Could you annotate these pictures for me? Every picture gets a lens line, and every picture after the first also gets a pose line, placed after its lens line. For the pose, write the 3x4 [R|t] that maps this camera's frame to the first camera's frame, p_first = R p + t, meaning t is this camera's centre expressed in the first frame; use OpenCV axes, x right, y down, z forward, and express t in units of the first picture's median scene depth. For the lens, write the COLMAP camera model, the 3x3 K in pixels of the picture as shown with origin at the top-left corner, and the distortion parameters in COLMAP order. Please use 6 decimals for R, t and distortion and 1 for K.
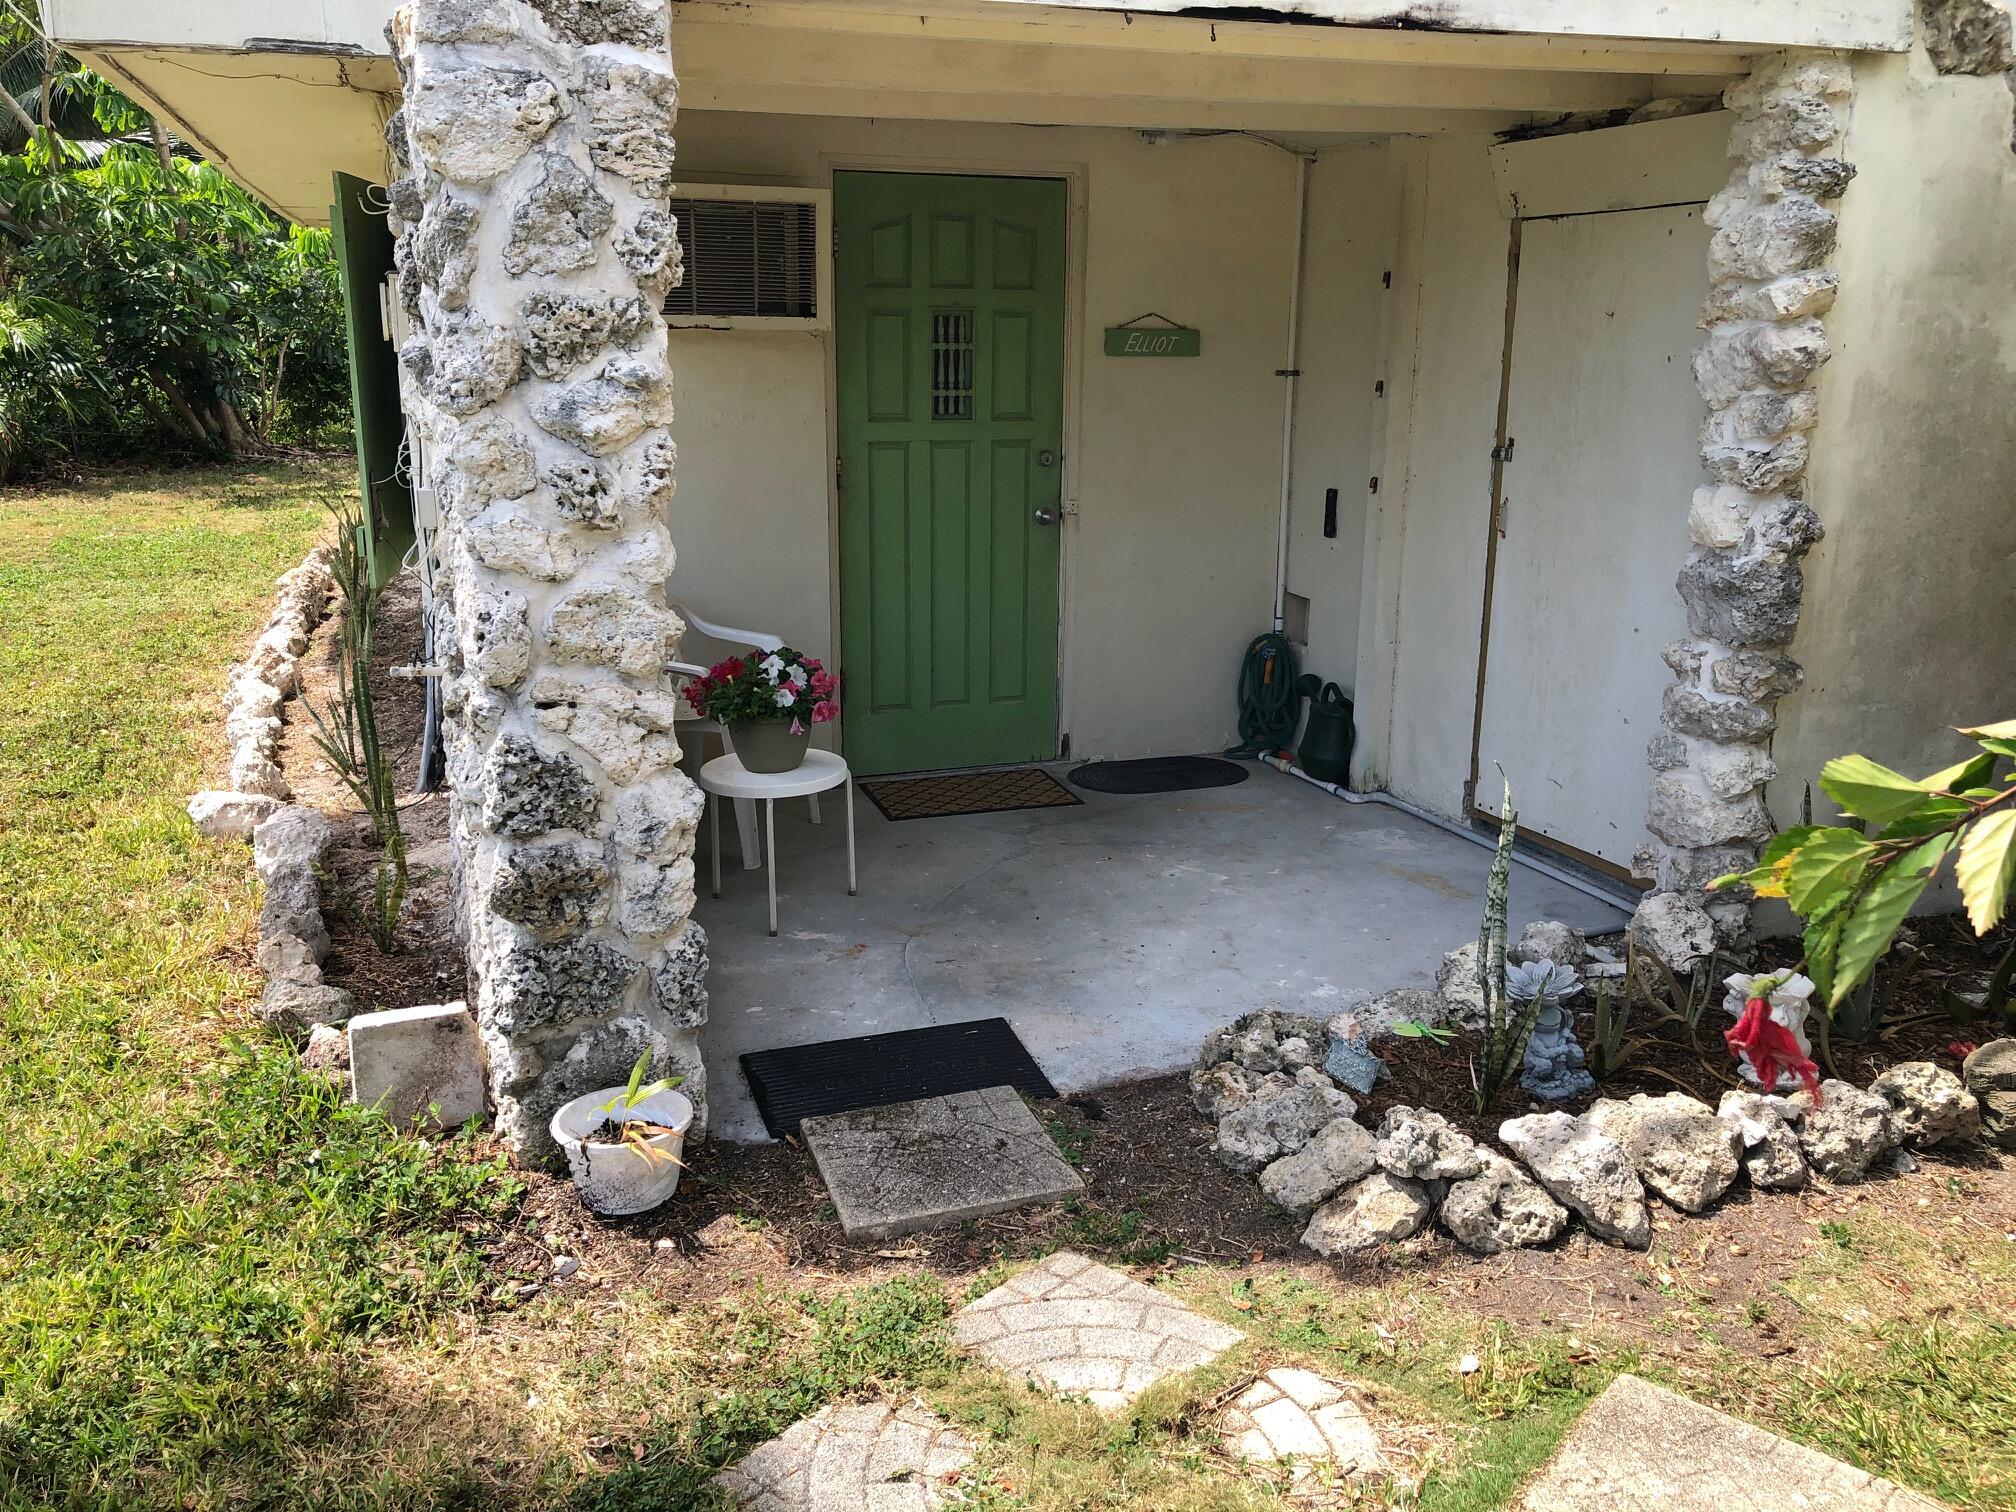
lens RADIAL K [[1678.6, 0, 1013.1], [0, 1678.6, 751.9], [0, 0, 1]] dist [0.015926, 0.002795]
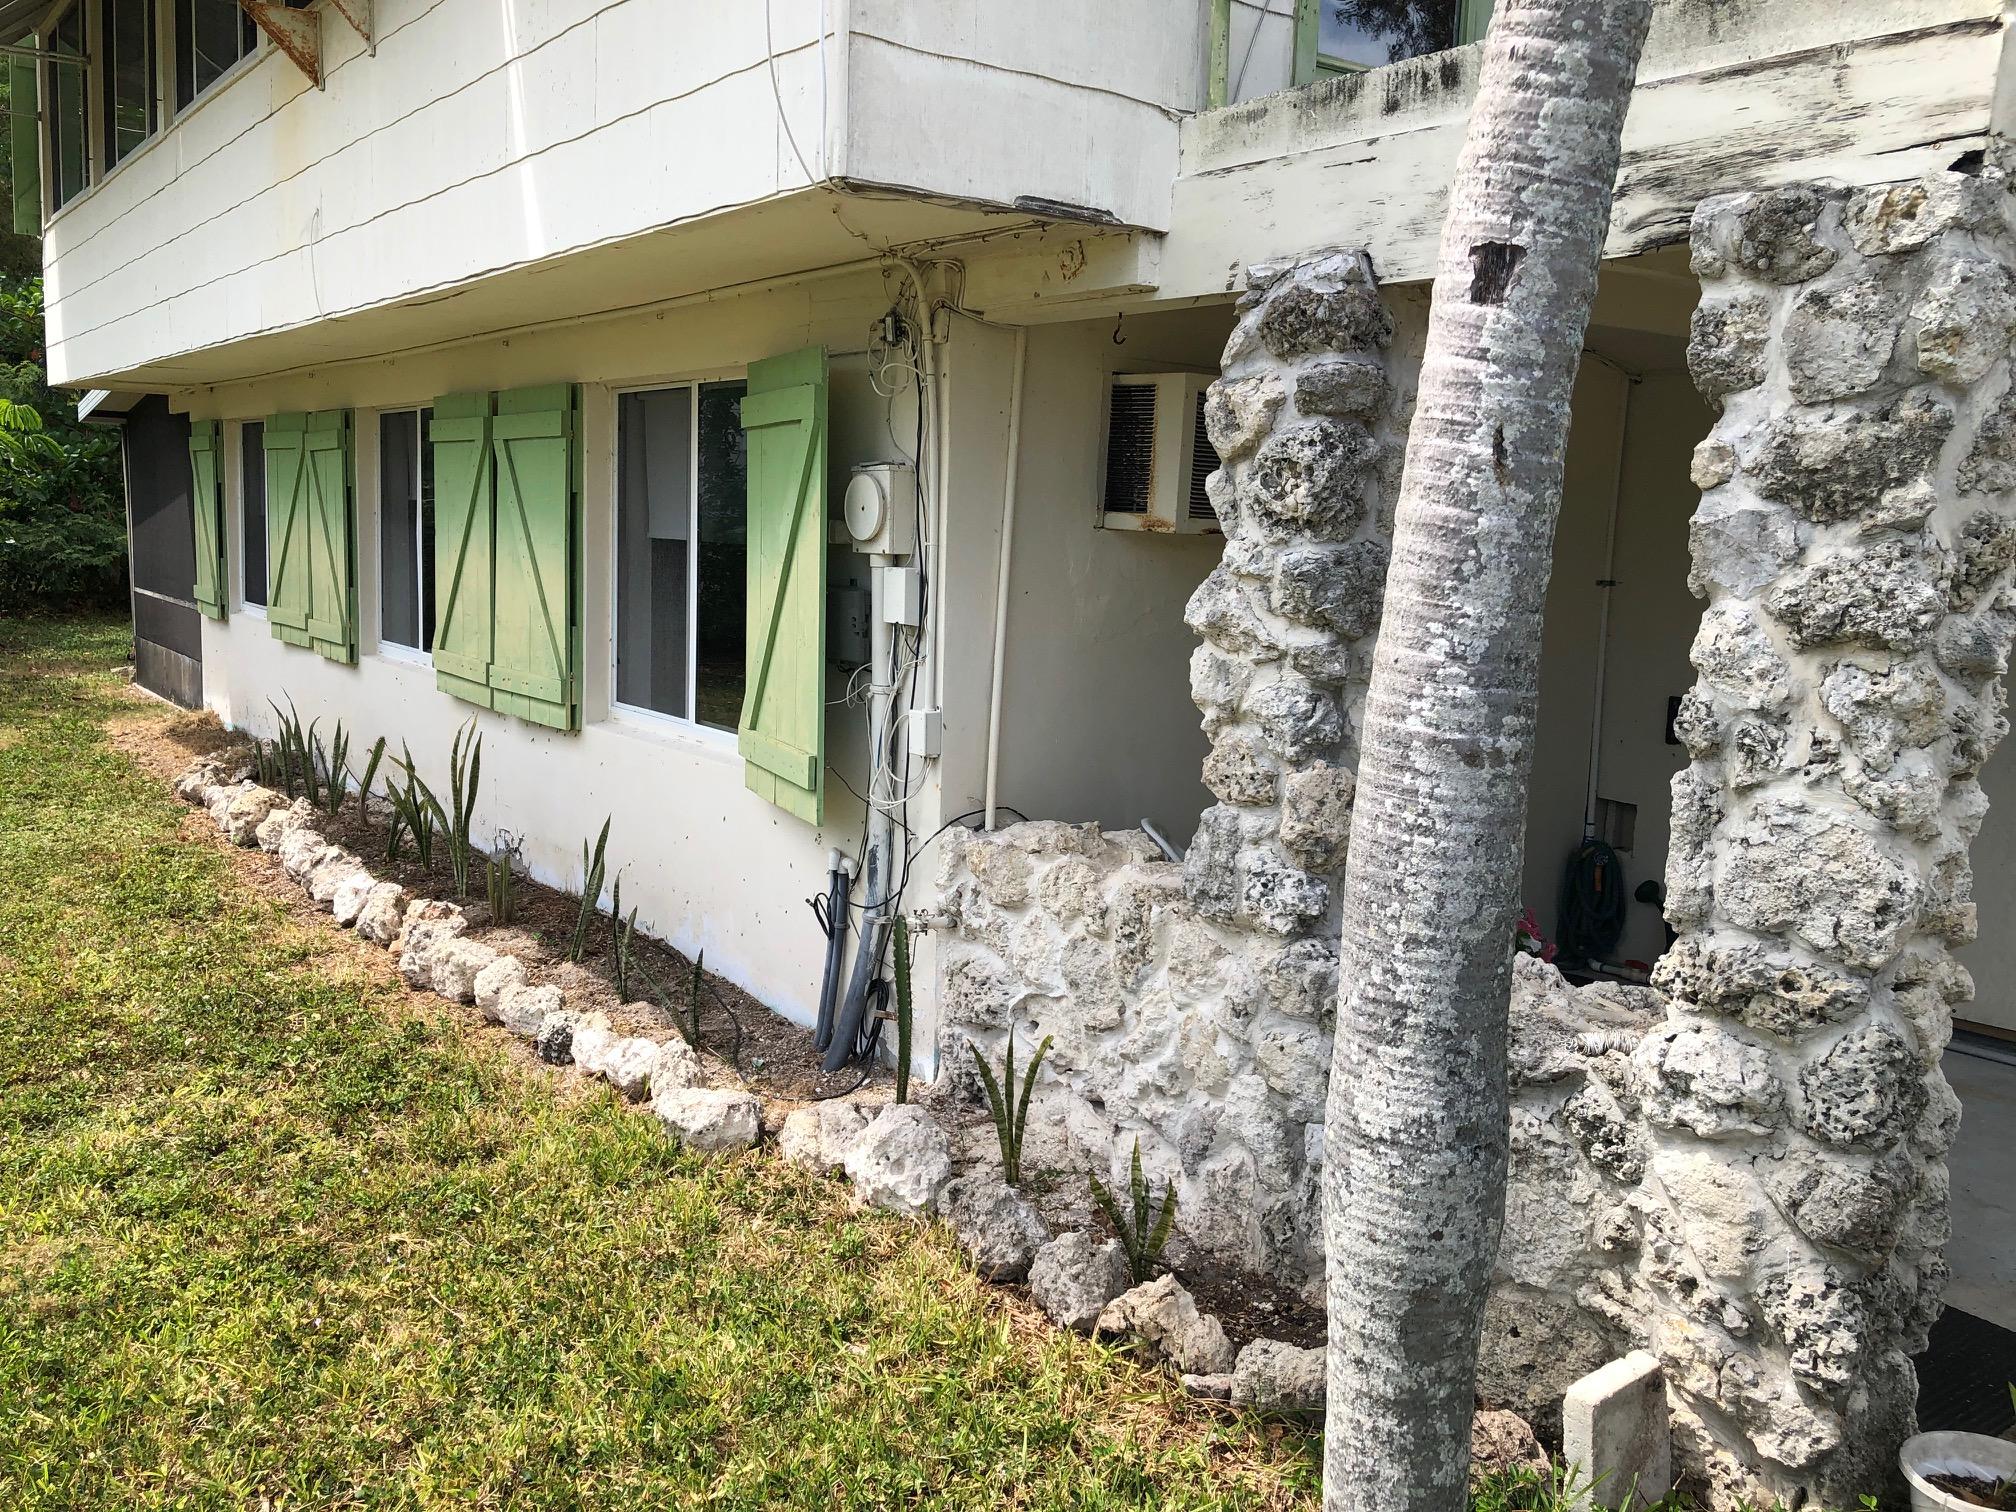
lens RADIAL K [[1678.6, 0, 1004.9], [0, 1678.6, 753.9], [0, 0, 1]] dist [0.015926, 0.002795]
pose [[0.955599, -0.018454, 0.294093, -0.898949], [0.049831, 0.993783, -0.099560, -0.077037], [-0.290428, 0.109795, 0.950577, 0.292588]]
